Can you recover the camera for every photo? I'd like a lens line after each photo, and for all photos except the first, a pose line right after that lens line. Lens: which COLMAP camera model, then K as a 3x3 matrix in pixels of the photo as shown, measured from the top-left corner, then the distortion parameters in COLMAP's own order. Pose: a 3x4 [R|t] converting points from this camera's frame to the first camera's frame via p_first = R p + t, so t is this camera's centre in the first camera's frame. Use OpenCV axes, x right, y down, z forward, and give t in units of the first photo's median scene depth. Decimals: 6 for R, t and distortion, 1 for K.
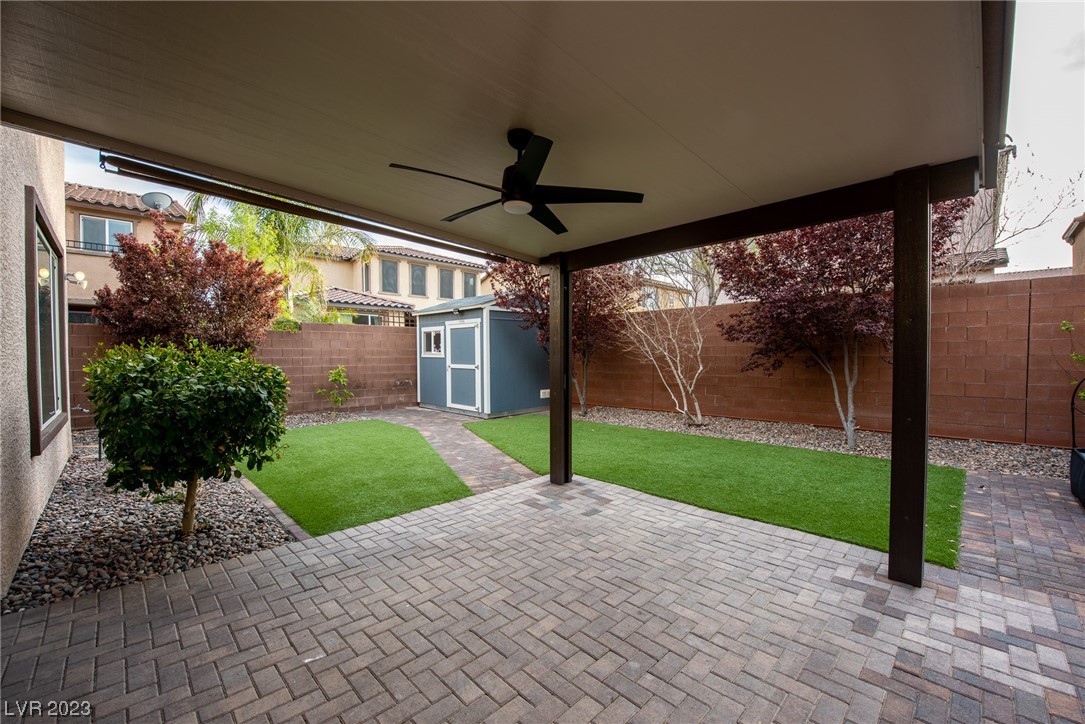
lens RADIAL K [[436.7, 0, 546.7], [0, 436.7, 362.9], [0, 0, 1]] dist [-0.016015, -0.001201]
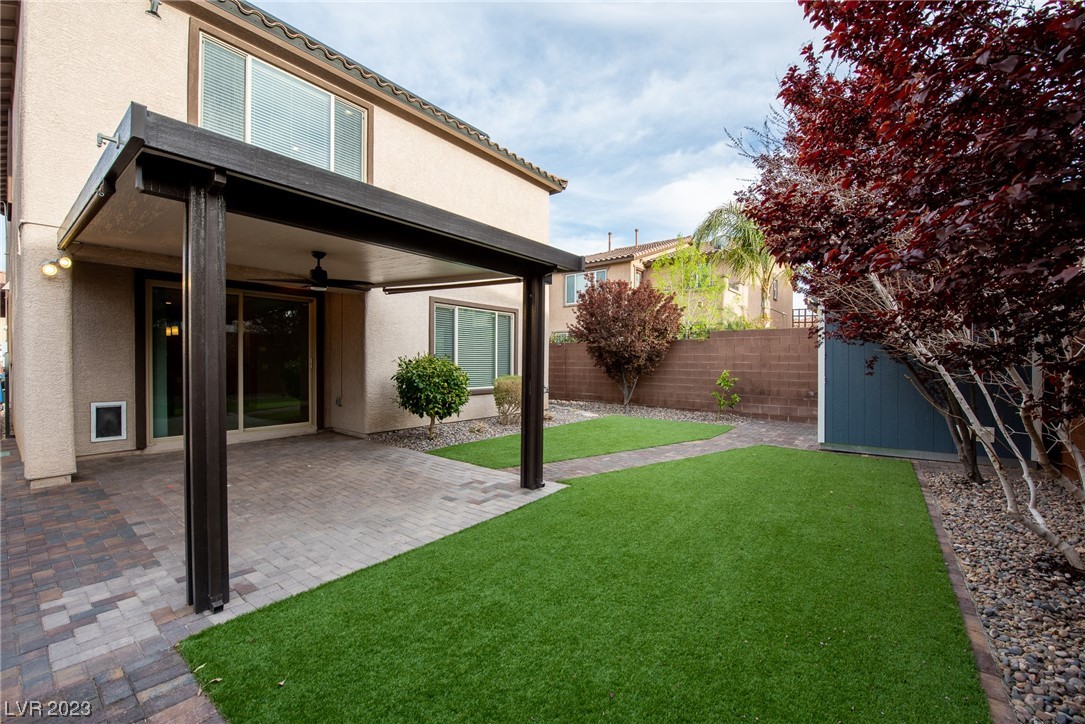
lens RADIAL K [[436.7, 0, 546.8], [0, 436.7, 360.8], [0, 0, 1]] dist [-0.016015, -0.001201]
pose [[0.130503, 0.008185, -0.991414, 1.178997], [-0.021964, 0.999744, 0.005363, -0.030463], [0.991205, 0.021075, 0.130650, 1.015028]]
